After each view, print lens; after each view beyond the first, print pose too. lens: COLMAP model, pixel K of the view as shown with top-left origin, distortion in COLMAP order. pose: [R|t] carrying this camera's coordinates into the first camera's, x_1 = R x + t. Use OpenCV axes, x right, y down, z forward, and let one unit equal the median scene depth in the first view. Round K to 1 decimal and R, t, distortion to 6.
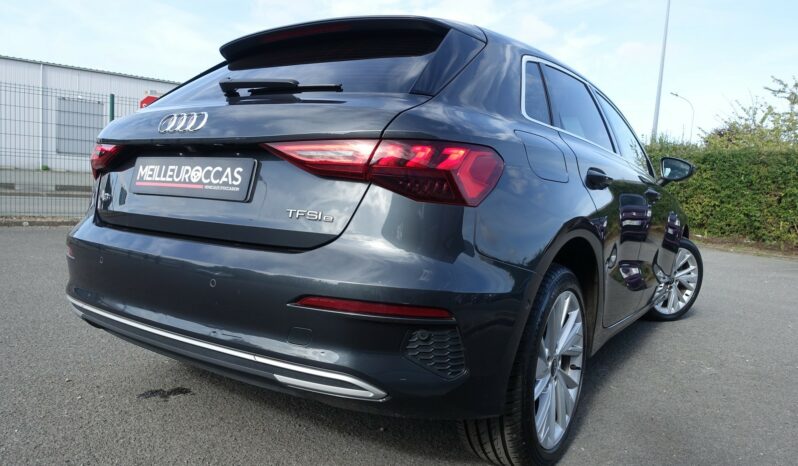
lens RADIAL K [[544.5, 0, 399.0], [0, 544.5, 233.0], [0, 0, 1]] dist [-0.005412, 0.002222]
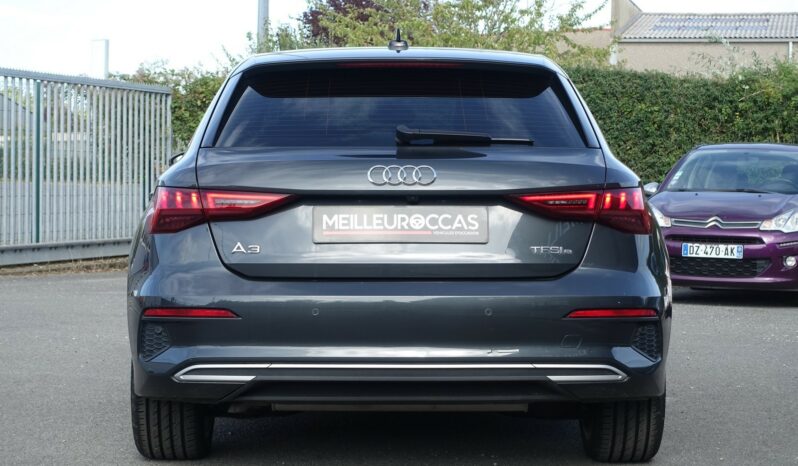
lens RADIAL K [[1655.8, 0, 399.0], [0, 1655.8, 233.0], [0, 0, 1]] dist [-0.030294, 0.209424]
pose [[0.825655, -0.069230, 0.559912, -2.162586], [0.082372, 0.996600, 0.001756, -0.089909], [-0.558130, 0.044671, 0.828550, -1.652228]]
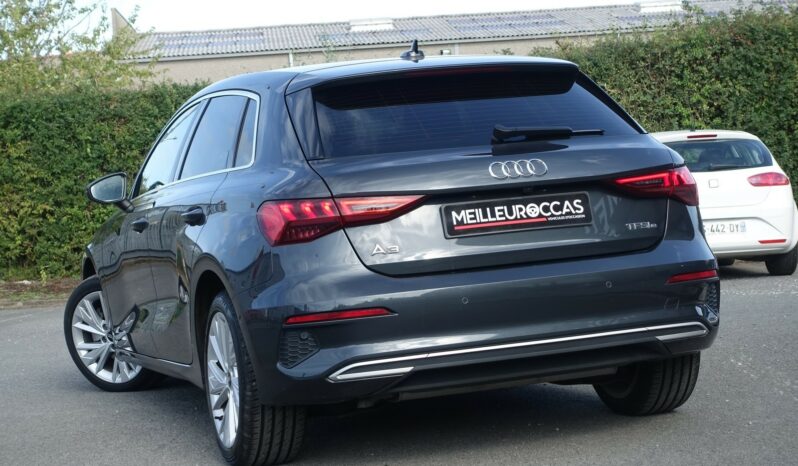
lens RADIAL K [[1687.5, 0, 399.0], [0, 1687.5, 233.0], [0, 0, 1]] dist [-0.190359, -0.172933]
pose [[0.595396, -0.127205, 0.793298, -3.335854], [0.171446, 0.984760, 0.029230, -0.207701], [-0.784926, 0.118604, 0.608131, -0.969902]]
